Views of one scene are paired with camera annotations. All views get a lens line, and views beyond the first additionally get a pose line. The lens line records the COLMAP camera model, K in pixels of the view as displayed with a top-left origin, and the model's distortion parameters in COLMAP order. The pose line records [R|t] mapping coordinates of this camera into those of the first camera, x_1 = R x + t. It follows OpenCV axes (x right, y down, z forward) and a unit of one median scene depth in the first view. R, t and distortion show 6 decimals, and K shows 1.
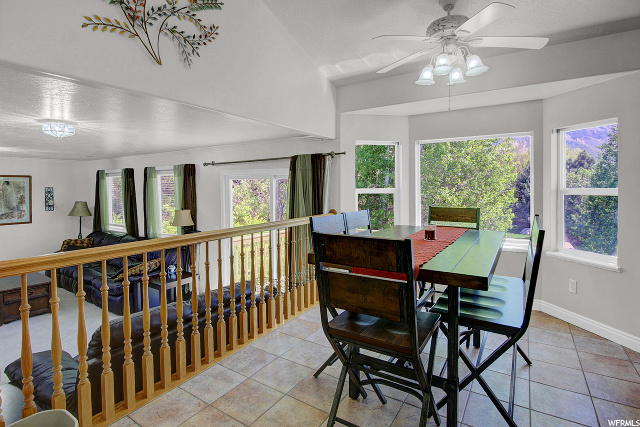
lens RADIAL K [[317.2, 0, 316.6], [0, 317.2, 190.7], [0, 0, 1]] dist [-0.015944, -0.000653]
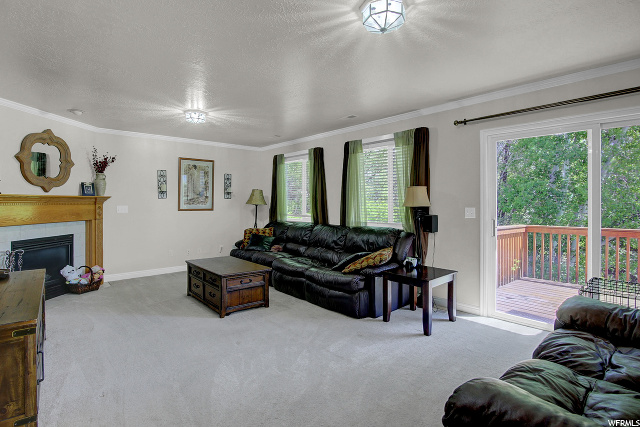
lens RADIAL K [[317.2, 0, 321.1], [0, 317.2, 201.3], [0, 0, 1]] dist [-0.015944, -0.000653]
pose [[0.967774, 0.004639, -0.251778, -0.441998], [-0.008146, 0.999884, -0.012888, 0.106167], [0.251689, 0.014524, 0.967699, 0.192614]]
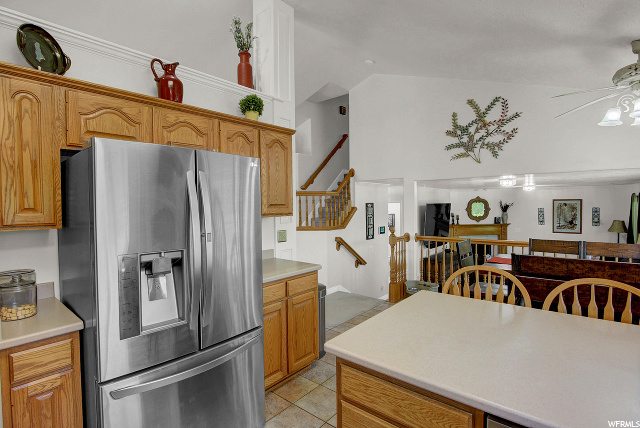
lens RADIAL K [[317.2, 0, 316.8], [0, 317.2, 213.1], [0, 0, 1]] dist [-0.015944, -0.000653]
pose [[-0.124232, 0.034658, -0.991648, 0.712512], [0.000728, 0.999393, 0.034838, -0.043690], [0.992253, 0.003606, -0.124181, 0.041117]]
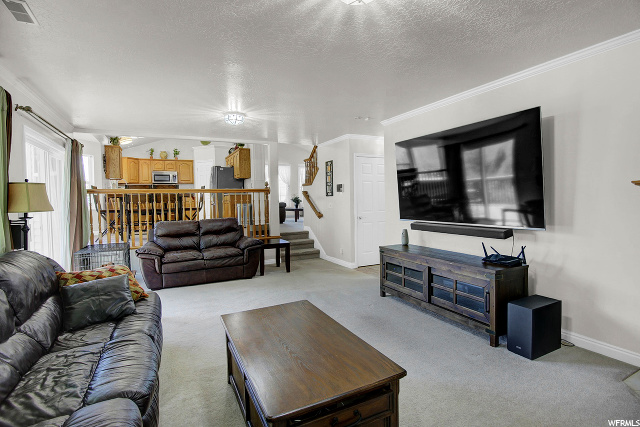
lens RADIAL K [[317.2, 0, 320.5], [0, 317.2, 210.6], [0, 0, 1]] dist [-0.015944, -0.000653]
pose [[-0.865740, 0.005766, 0.500461, -1.070507], [0.033377, 0.998373, 0.046235, 0.092451], [-0.499380, 0.056732, -0.864523, 1.181785]]
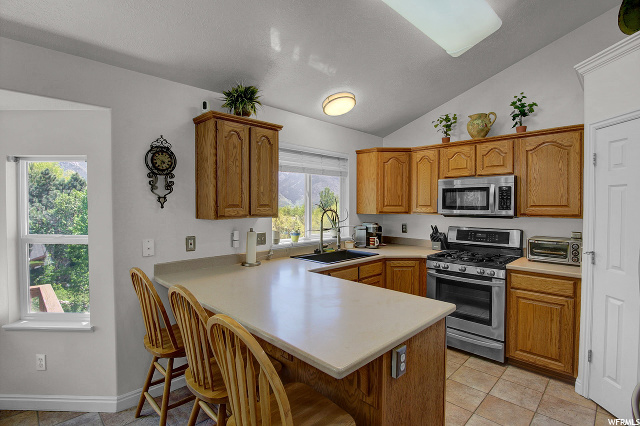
lens RADIAL K [[317.2, 0, 320.7], [0, 317.2, 215.4], [0, 0, 1]] dist [-0.015944, -0.000653]
pose [[0.203743, -0.025305, 0.978697, 0.116740], [0.014811, 0.999631, 0.022763, -0.039482], [-0.978912, 0.009857, 0.204043, 0.086858]]
